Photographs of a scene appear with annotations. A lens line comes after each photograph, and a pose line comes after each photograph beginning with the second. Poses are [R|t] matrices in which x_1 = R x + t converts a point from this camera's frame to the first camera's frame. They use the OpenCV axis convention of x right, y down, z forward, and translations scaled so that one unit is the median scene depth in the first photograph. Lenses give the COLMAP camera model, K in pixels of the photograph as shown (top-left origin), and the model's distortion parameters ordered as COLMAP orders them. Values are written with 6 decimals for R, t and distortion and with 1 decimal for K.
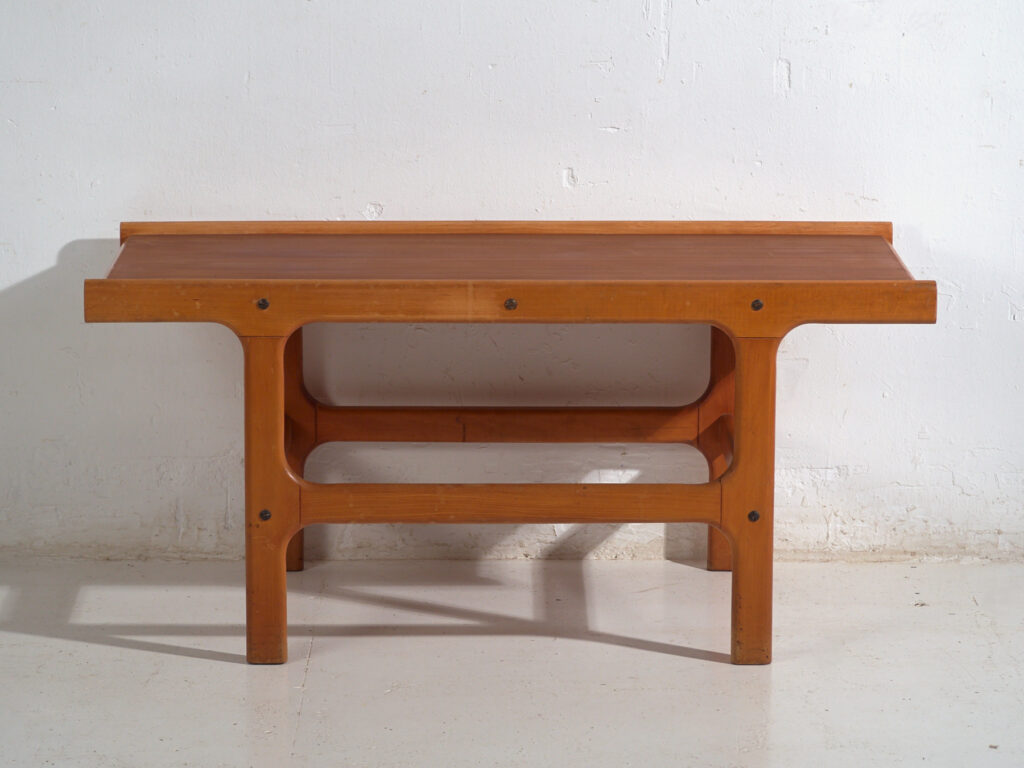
lens RADIAL K [[4018.4, 0, 508.6], [0, 4018.4, 382.3], [0, 0, 1]] dist [0.111089, 0.000000]
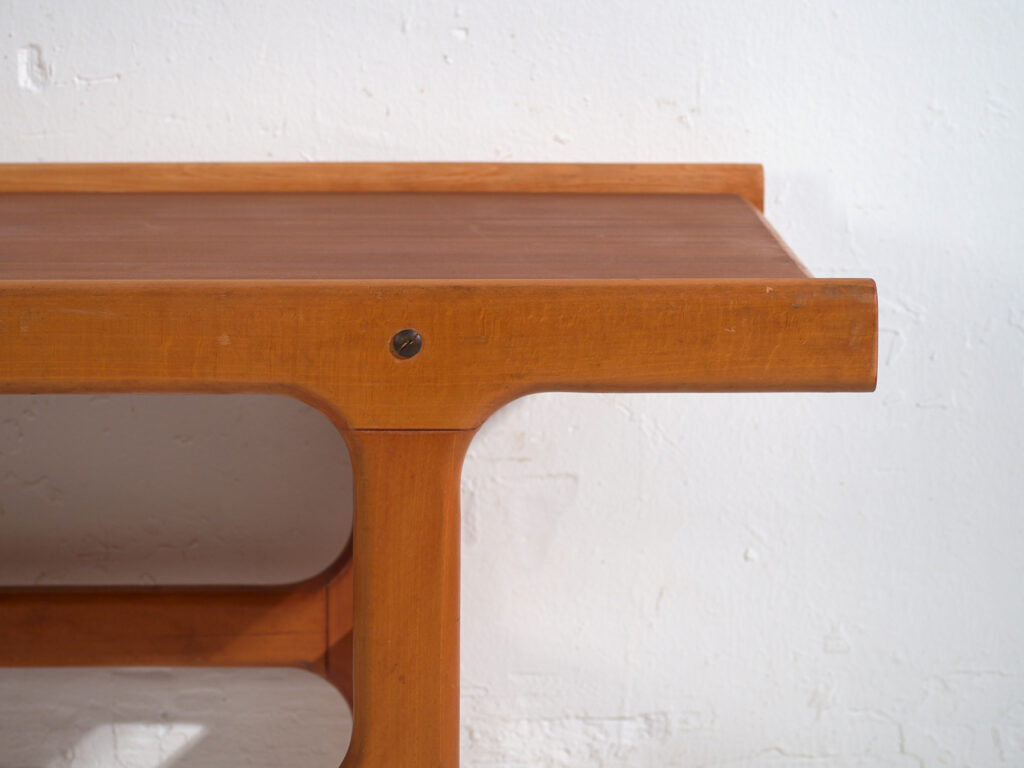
lens RADIAL K [[3898.6, 0, 511.2], [0, 3898.6, 385.4], [0, 0, 1]] dist [-0.058374, 0.000000]
pose [[0.999631, -0.003734, 0.026891, 0.055691], [0.004275, 0.999789, -0.020093, -0.007111], [-0.026810, 0.020201, 0.999436, 0.569180]]
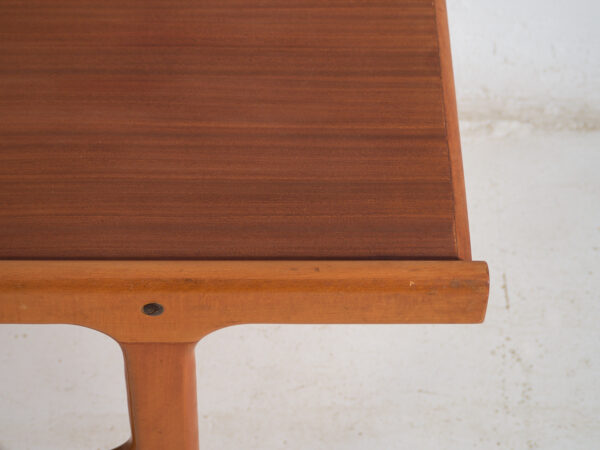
lens RADIAL K [[1668.8, 0, 300.5], [0, 1668.8, 223.1], [0, 0, 1]] dist [-0.041039, 0.000000]
pose [[0.999799, 0.003495, 0.019762, 0.069528], [-0.016269, 0.717690, 0.696173, -0.165296], [-0.011750, -0.696354, 0.717602, 0.764128]]
